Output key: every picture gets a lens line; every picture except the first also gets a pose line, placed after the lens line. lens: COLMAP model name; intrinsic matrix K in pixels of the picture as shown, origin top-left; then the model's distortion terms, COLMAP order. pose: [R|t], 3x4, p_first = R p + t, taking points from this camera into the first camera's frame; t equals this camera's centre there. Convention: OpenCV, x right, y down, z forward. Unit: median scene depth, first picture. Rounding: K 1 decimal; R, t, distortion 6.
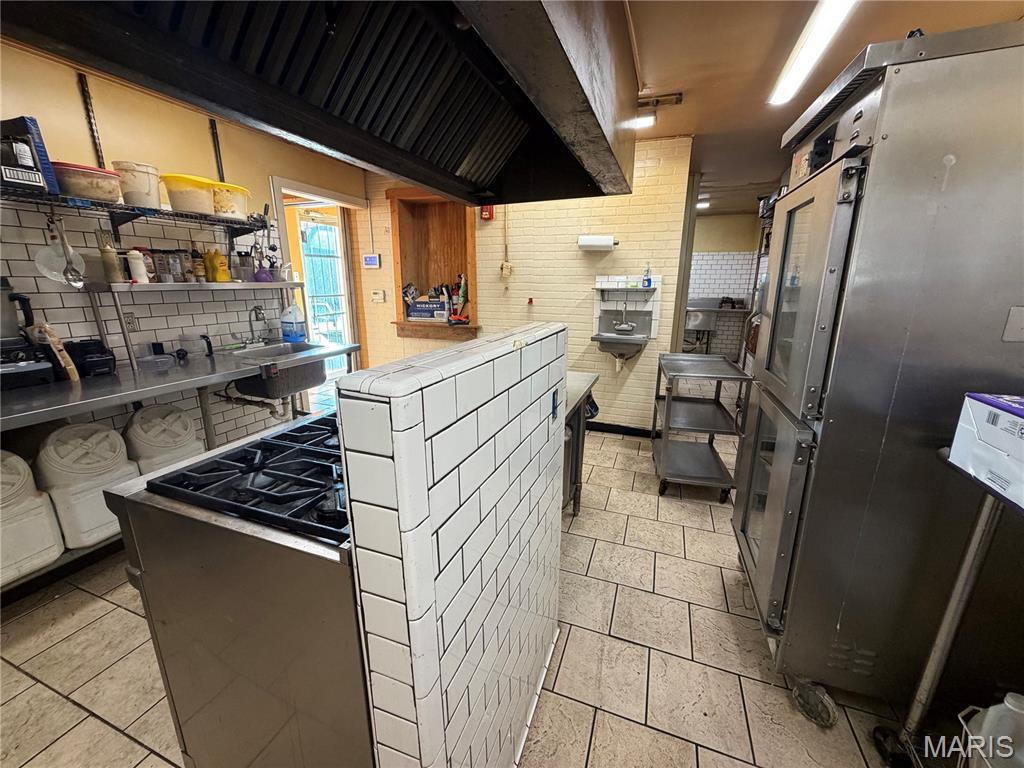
lens RADIAL K [[410.7, 0, 512.0], [0, 410.7, 384.0], [0, 0, 1]] dist [0.001152, 0.000155]
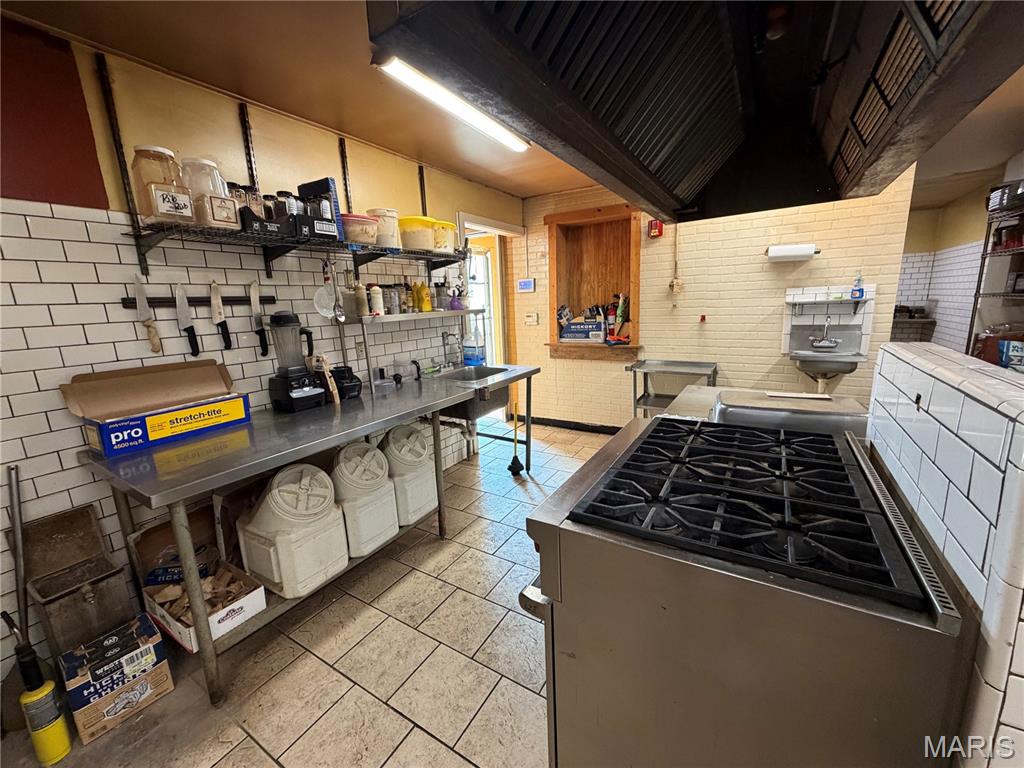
lens RADIAL K [[410.7, 0, 512.0], [0, 410.7, 384.0], [0, 0, 1]] dist [0.001152, 0.000155]
pose [[0.980786, -0.004572, -0.195034, -0.230619], [-0.004205, 0.998998, -0.044565, -0.008027], [0.195042, 0.044529, 0.979784, -0.006521]]
